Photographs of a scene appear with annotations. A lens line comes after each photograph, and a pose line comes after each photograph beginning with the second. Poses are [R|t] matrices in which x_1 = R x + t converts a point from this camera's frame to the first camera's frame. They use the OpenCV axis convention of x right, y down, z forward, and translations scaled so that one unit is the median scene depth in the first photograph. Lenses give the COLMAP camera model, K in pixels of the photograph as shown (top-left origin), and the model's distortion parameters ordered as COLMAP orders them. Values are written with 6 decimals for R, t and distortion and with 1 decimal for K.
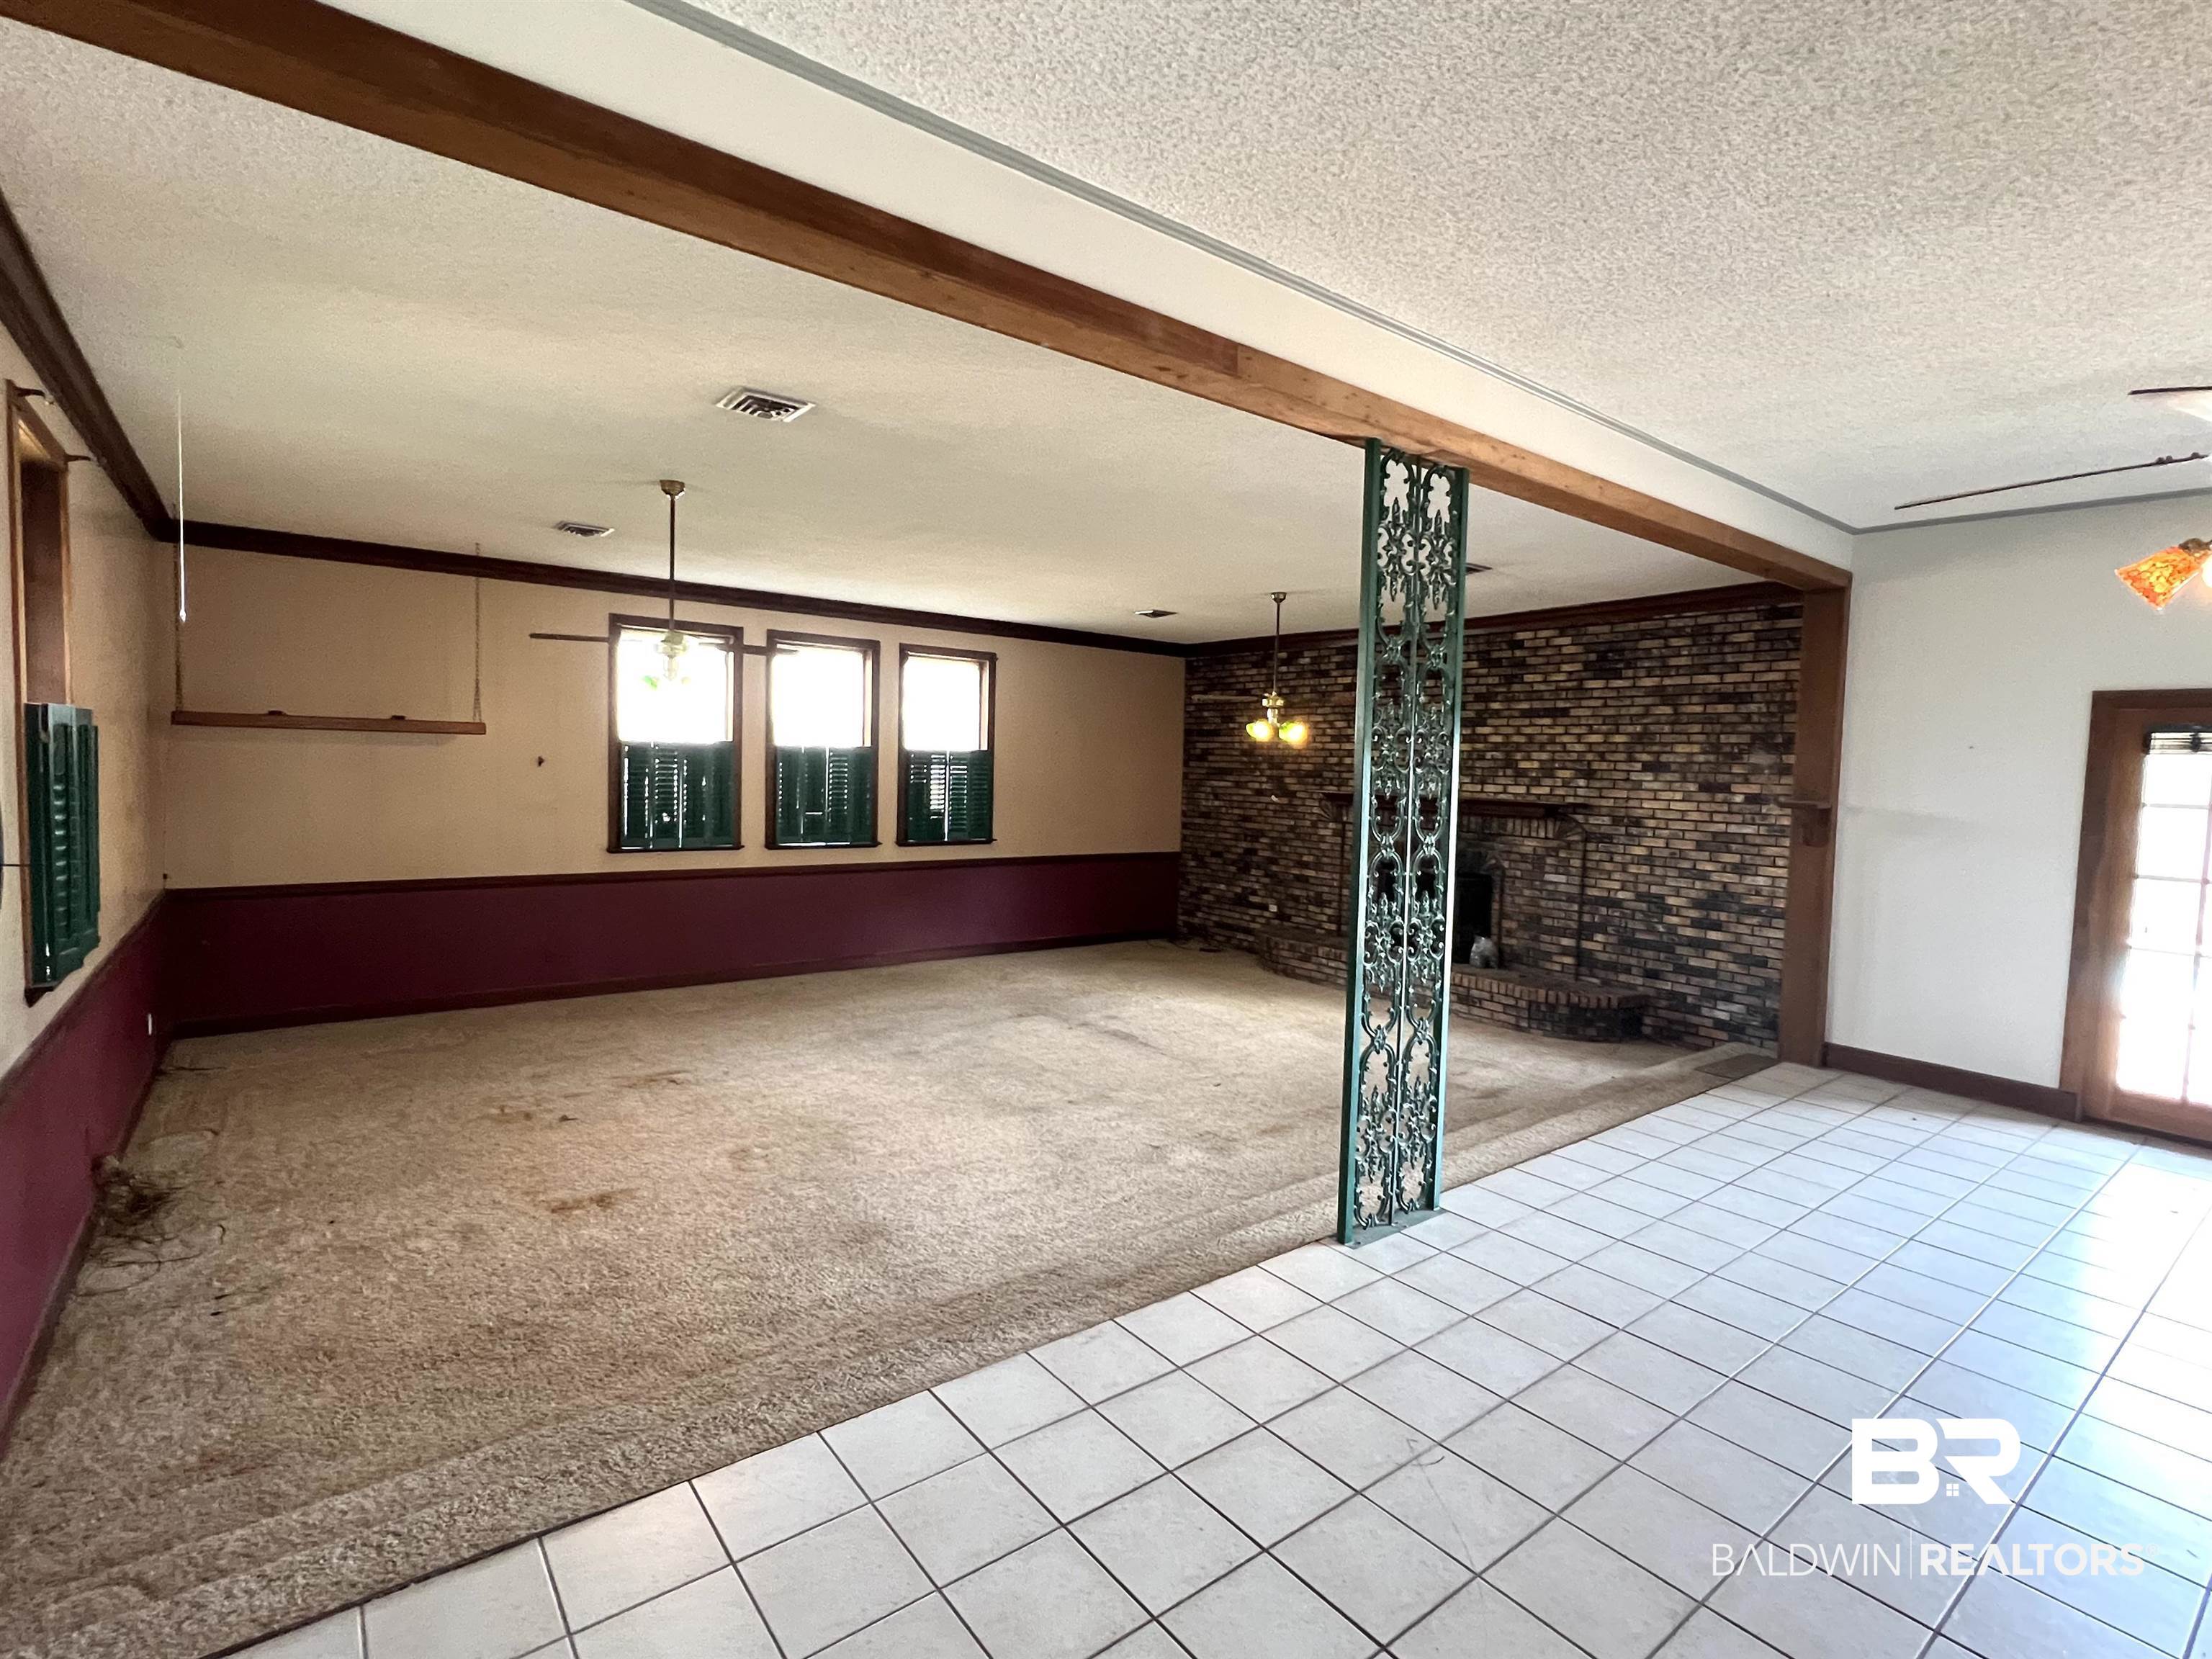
lens RADIAL K [[1056.3, 0, 1100.2], [0, 1056.3, 827.5], [0, 0, 1]] dist [0.005425, 0.000069]
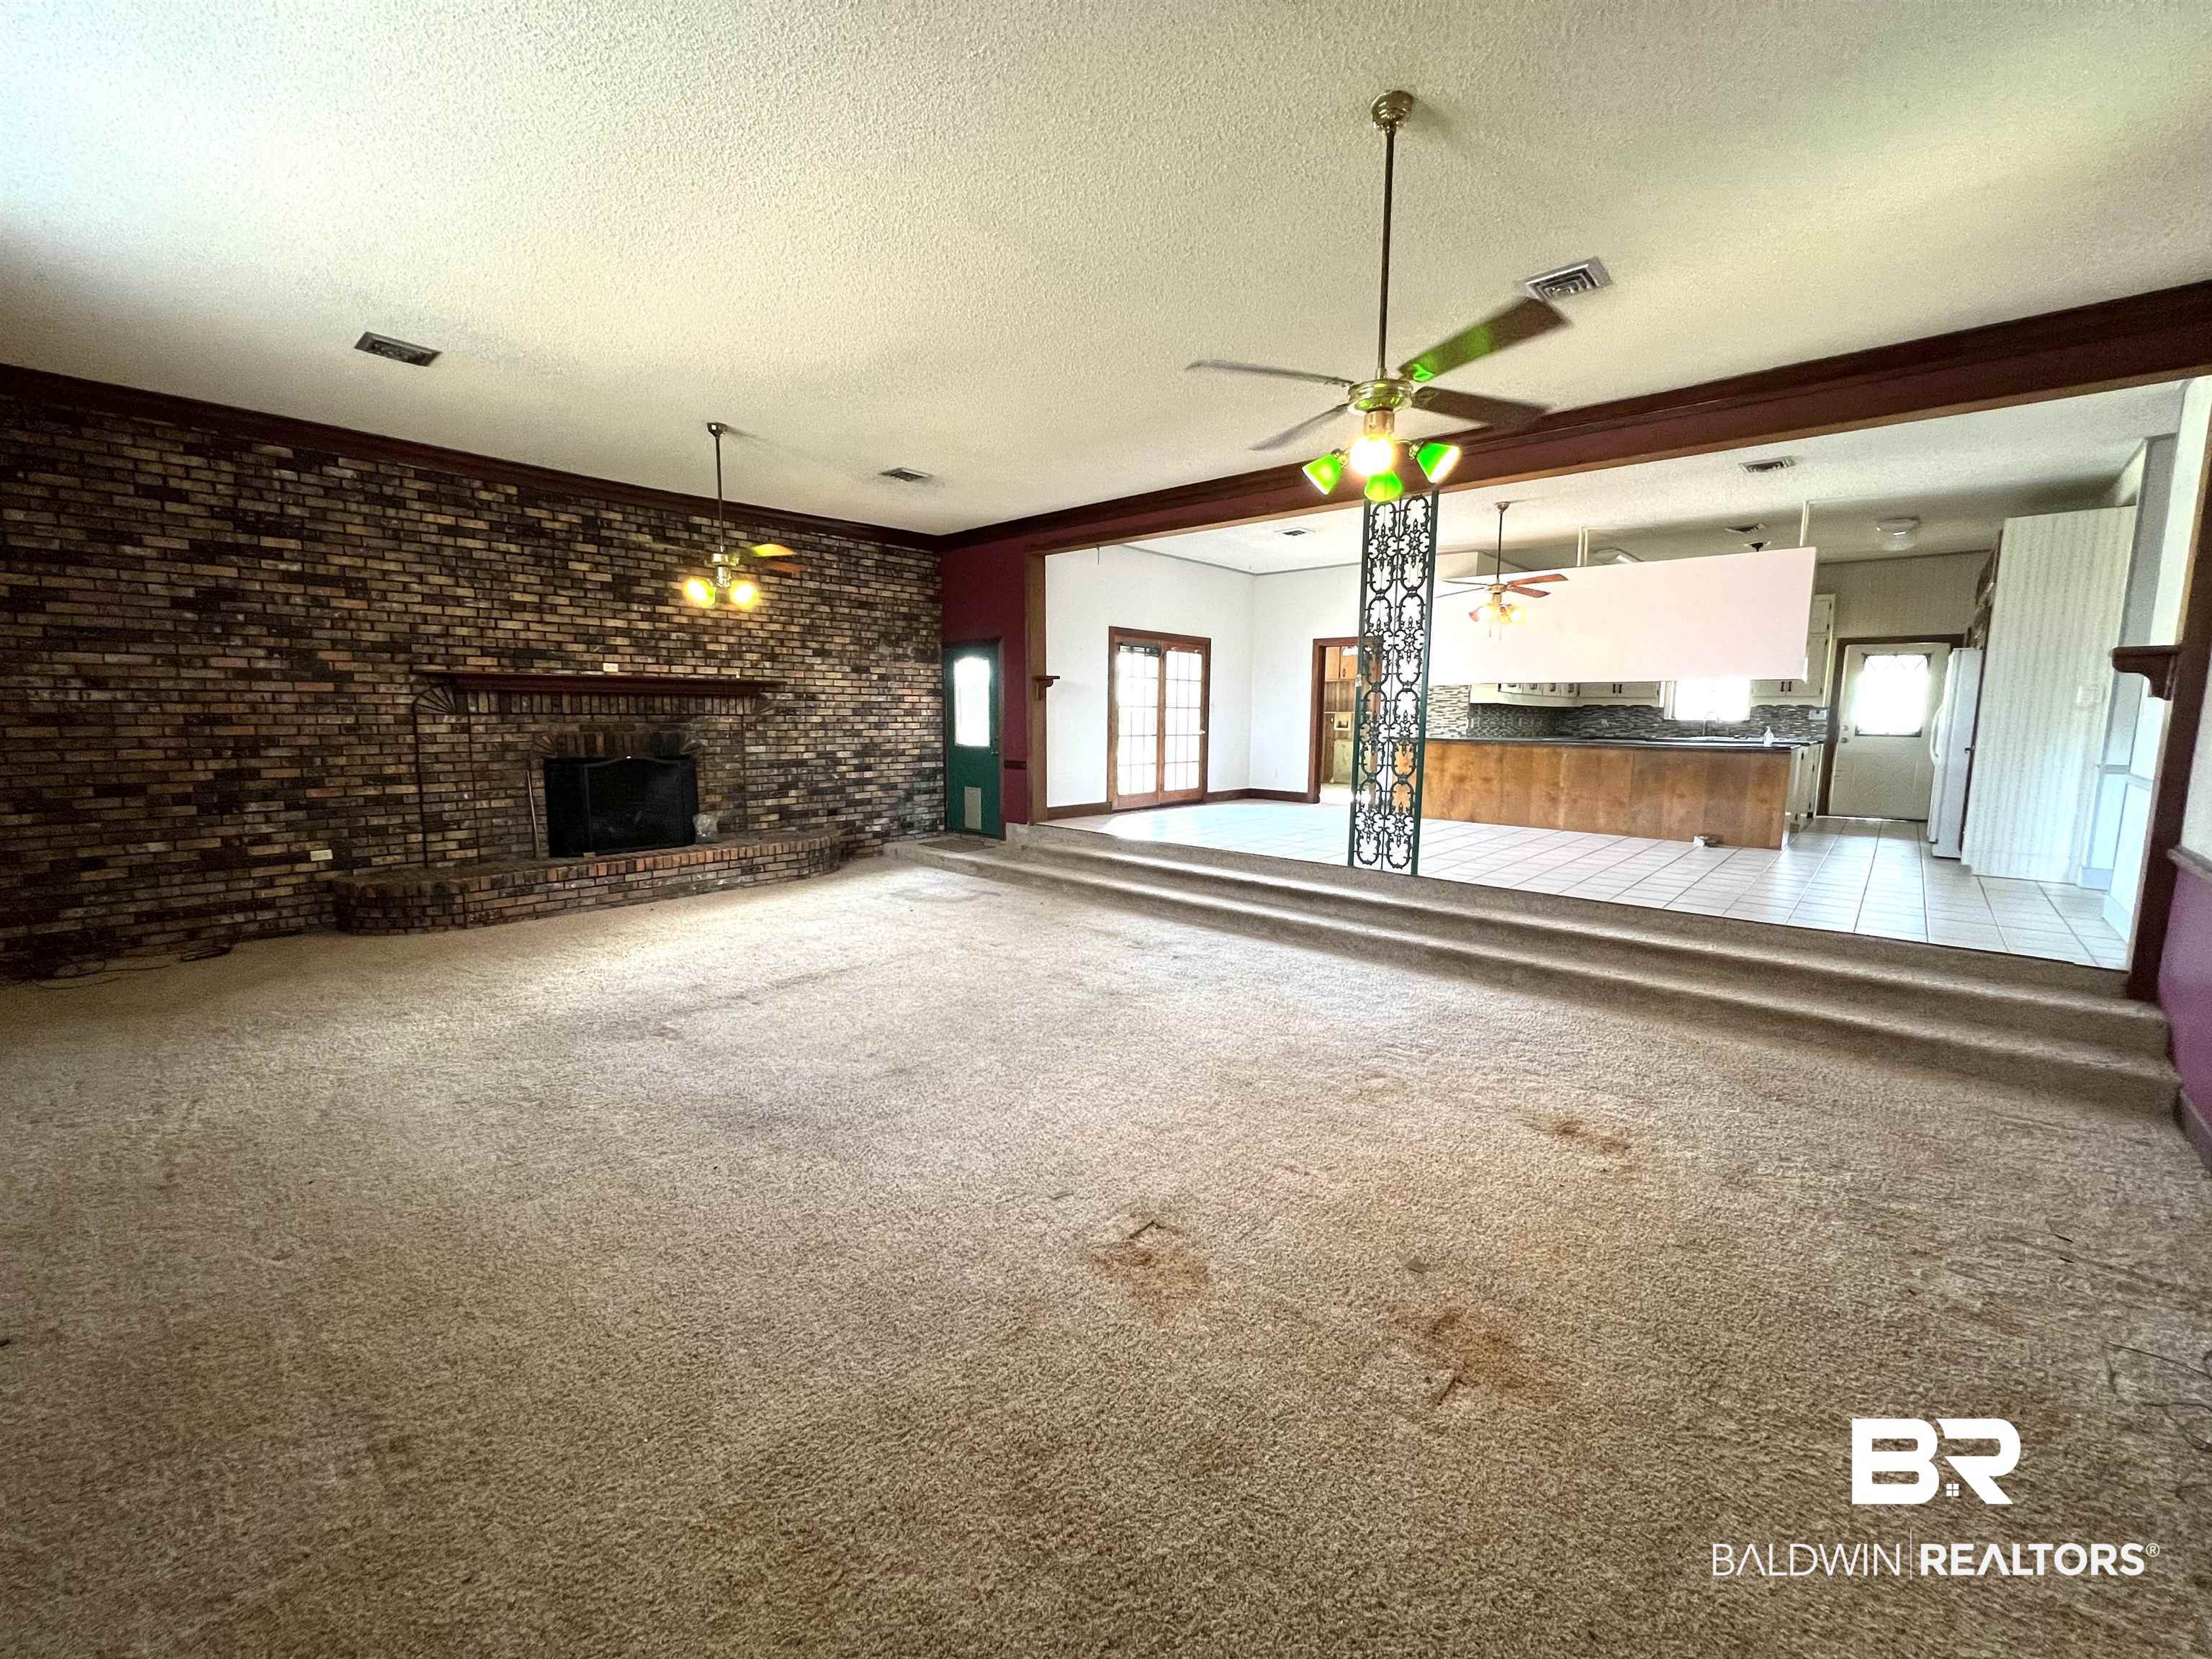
lens RADIAL K [[884.5, 0, 1098.8], [0, 884.5, 822.9], [0, 0, 1]] dist [0.000508, -0.000249]
pose [[-0.172091, -0.153230, 0.973090, -0.598049], [0.046242, 0.985482, 0.163359, -0.013057], [-0.983995, 0.073111, -0.162507, 0.829240]]
